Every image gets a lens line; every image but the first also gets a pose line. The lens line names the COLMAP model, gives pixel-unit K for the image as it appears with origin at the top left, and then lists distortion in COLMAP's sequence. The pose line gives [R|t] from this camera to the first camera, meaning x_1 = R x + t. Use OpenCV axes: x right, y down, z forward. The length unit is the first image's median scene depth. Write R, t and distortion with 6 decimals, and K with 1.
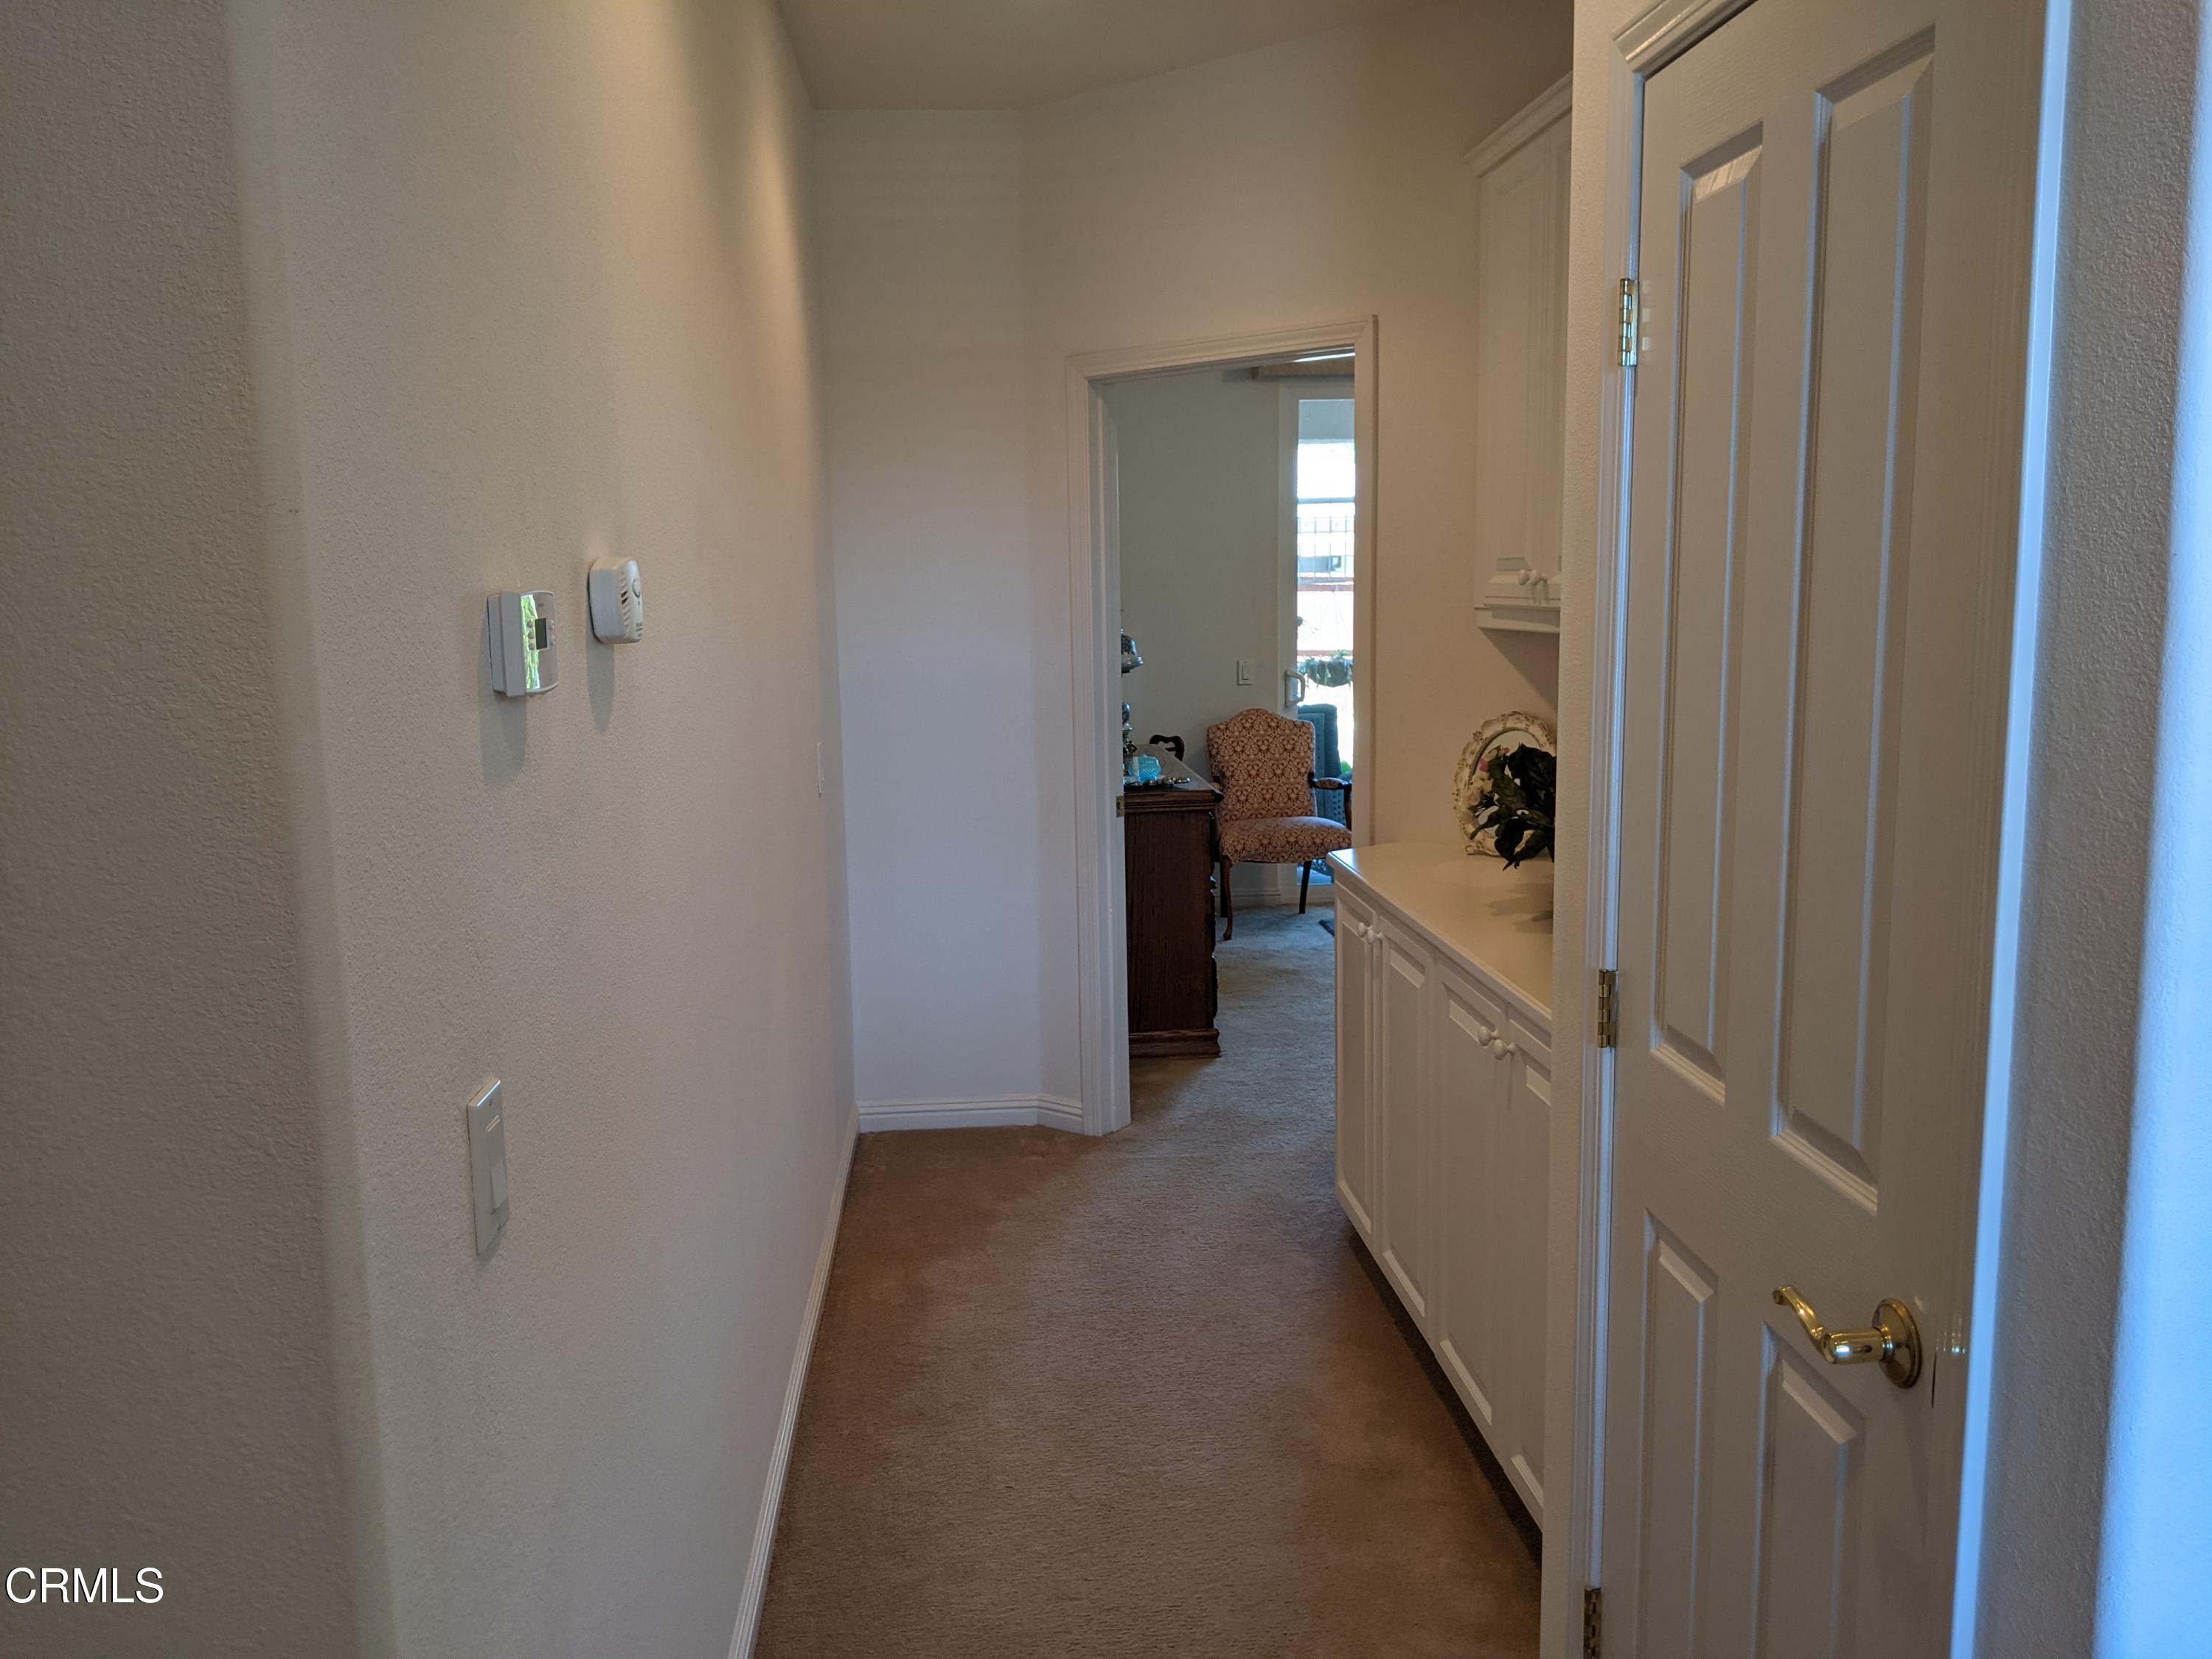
lens RADIAL K [[1780.0, 0, 1116.8], [0, 1780.0, 841.3], [0, 0, 1]] dist [0.064751, -0.108297]
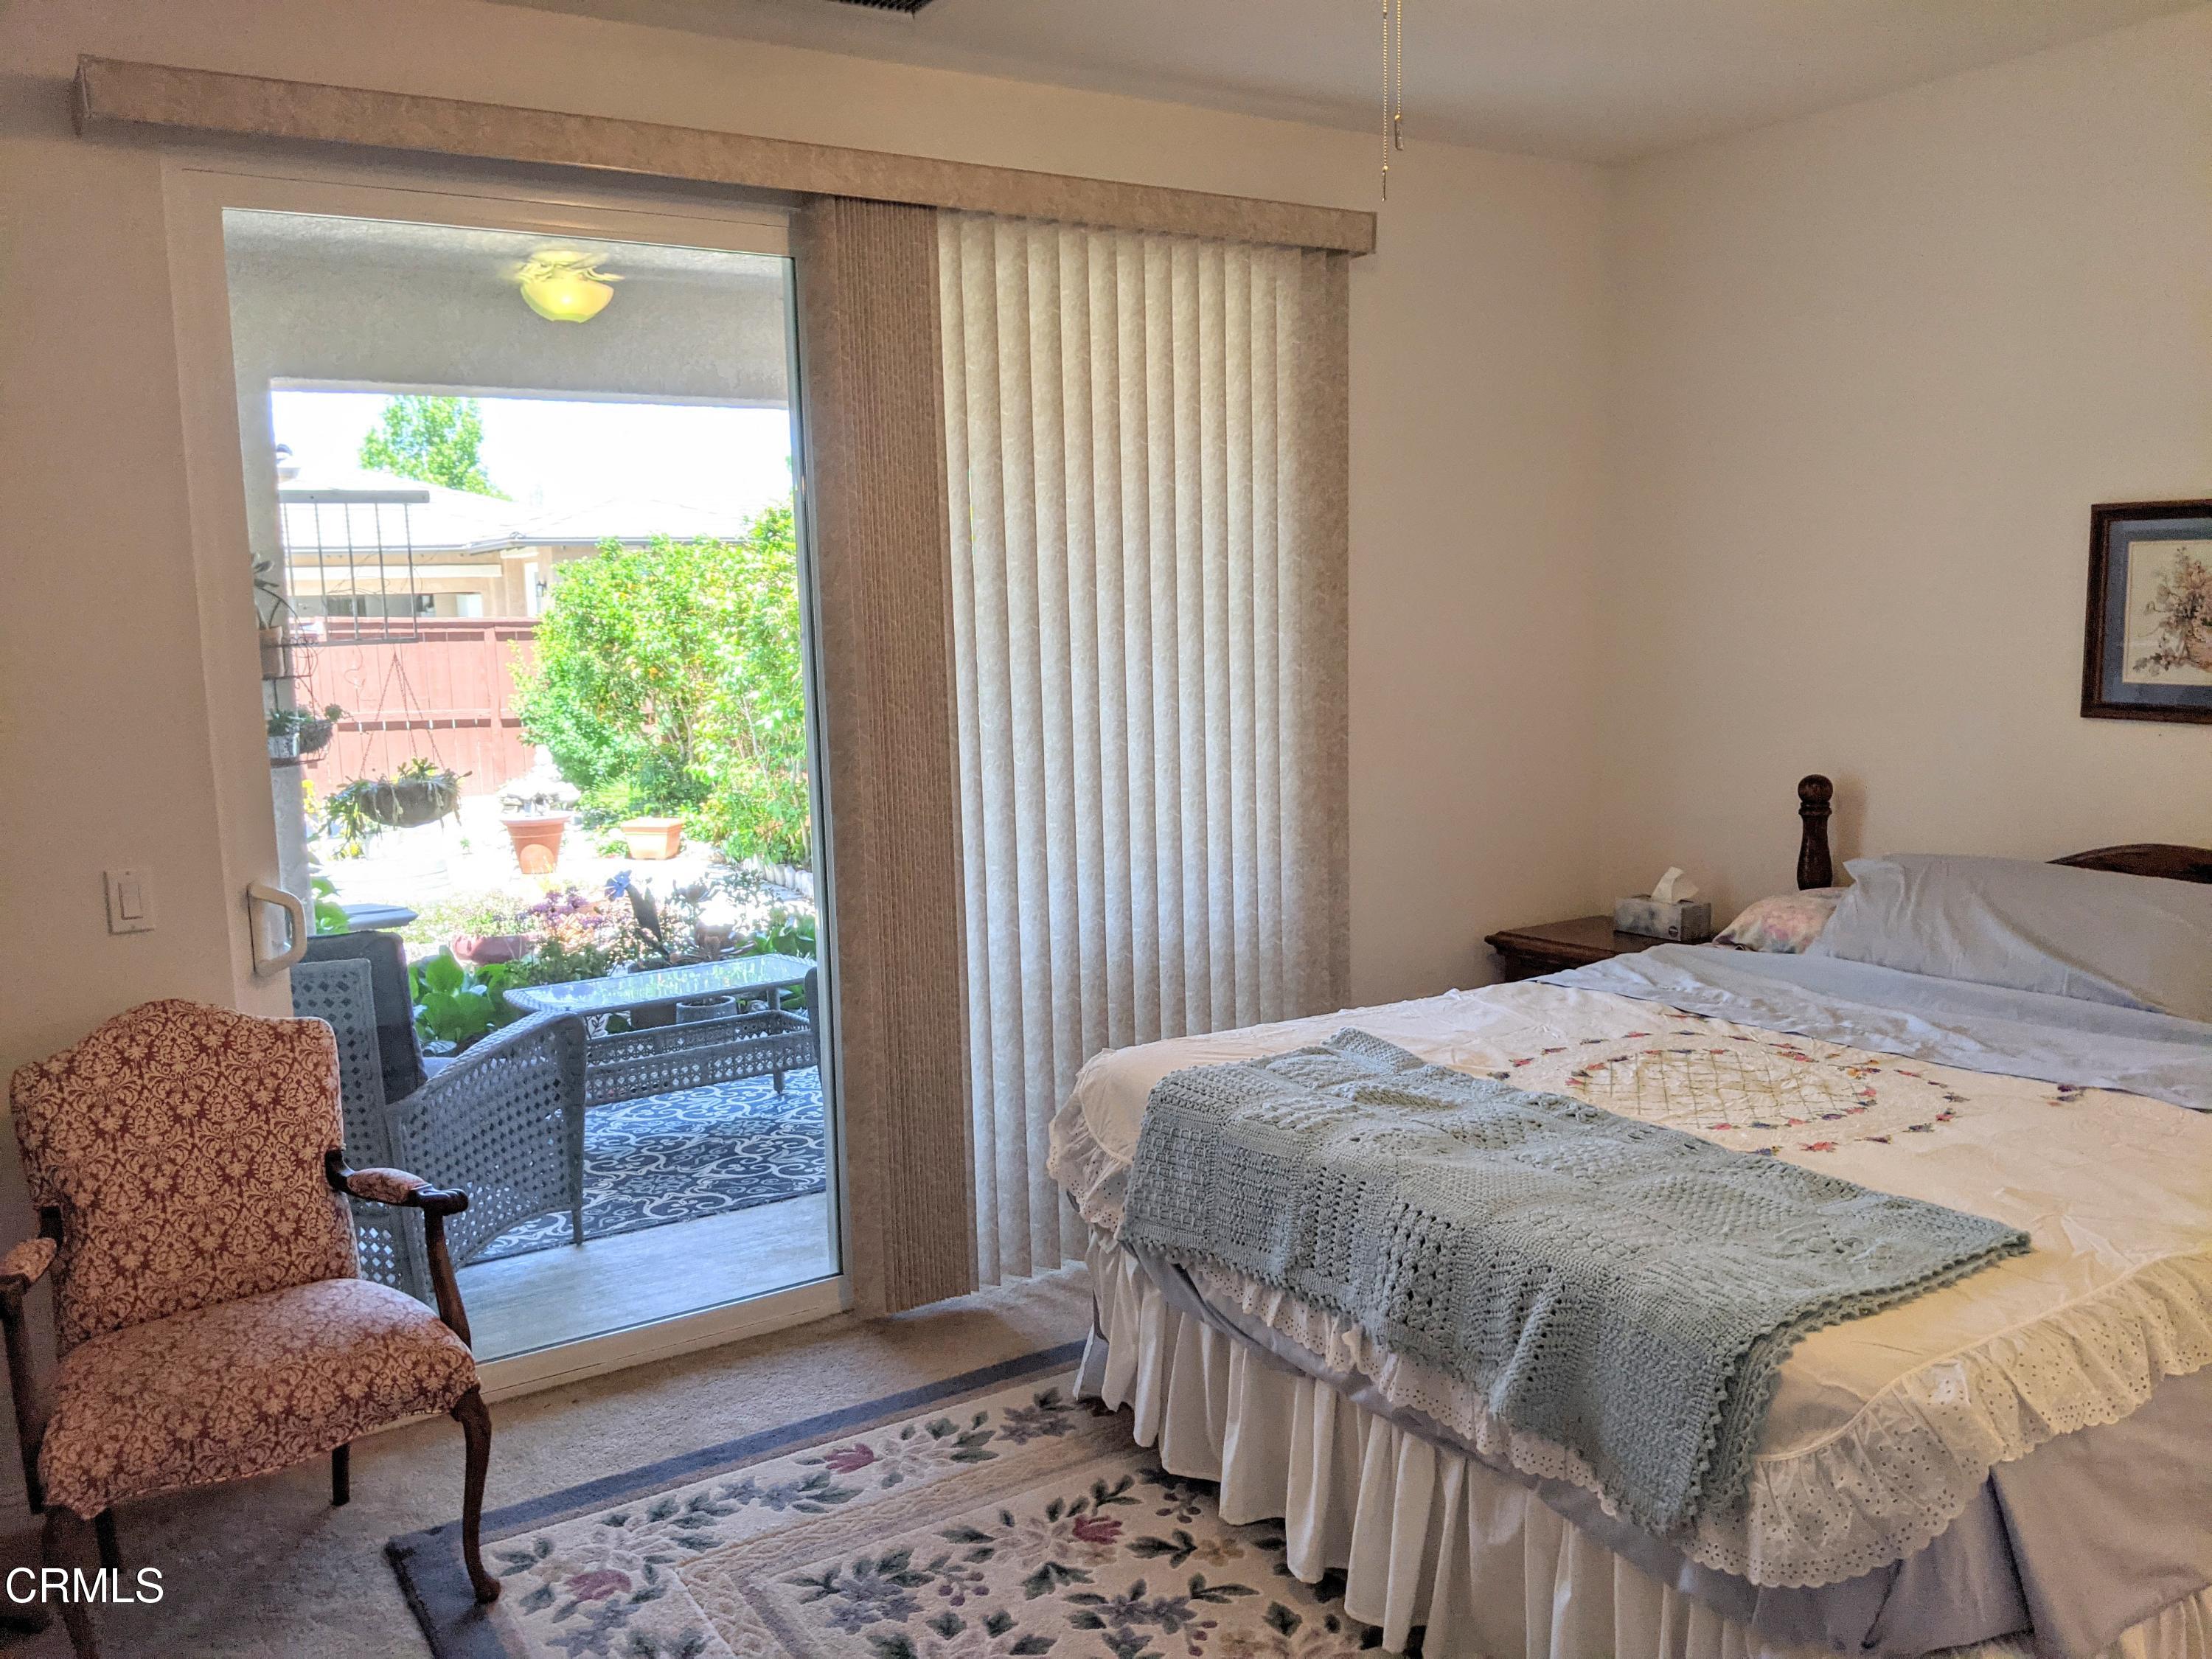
lens RADIAL K [[1780.0, 0, 1116.8], [0, 1780.0, 841.3], [0, 0, 1]] dist [0.064751, -0.108297]
pose [[0.885862, -0.075849, 0.457707, 0.086519], [0.085040, 0.996377, 0.000525, -0.091963], [-0.456089, 0.038459, 0.889103, 0.573103]]
